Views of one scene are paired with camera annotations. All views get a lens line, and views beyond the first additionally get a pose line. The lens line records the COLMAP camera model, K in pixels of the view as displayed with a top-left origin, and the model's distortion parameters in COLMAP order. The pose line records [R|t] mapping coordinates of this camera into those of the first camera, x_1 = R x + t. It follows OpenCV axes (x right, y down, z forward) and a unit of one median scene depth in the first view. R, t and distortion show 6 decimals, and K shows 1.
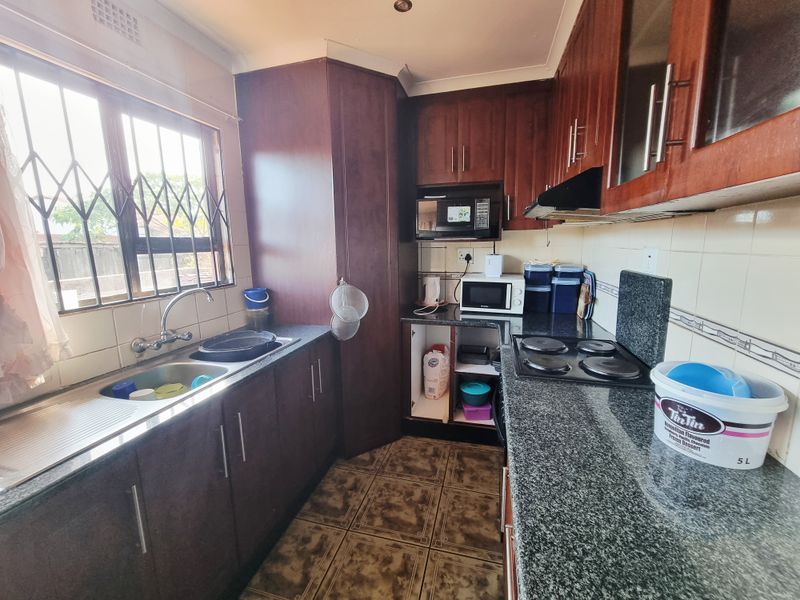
lens RADIAL K [[334.4, 0, 401.7], [0, 334.4, 297.2], [0, 0, 1]] dist [-0.000288, 0.000024]
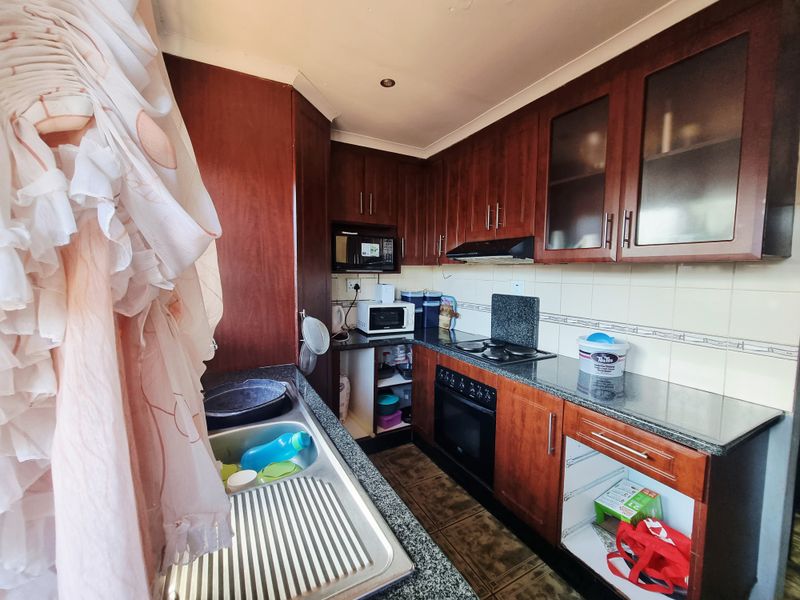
lens RADIAL K [[334.4, 0, 401.7], [0, 334.4, 297.2], [0, 0, 1]] dist [-0.000288, 0.000024]
pose [[0.718053, -0.032954, 0.695207, -0.576839], [0.092151, 0.994586, -0.048034, -0.020312], [-0.689861, 0.098555, 0.717202, 0.111896]]
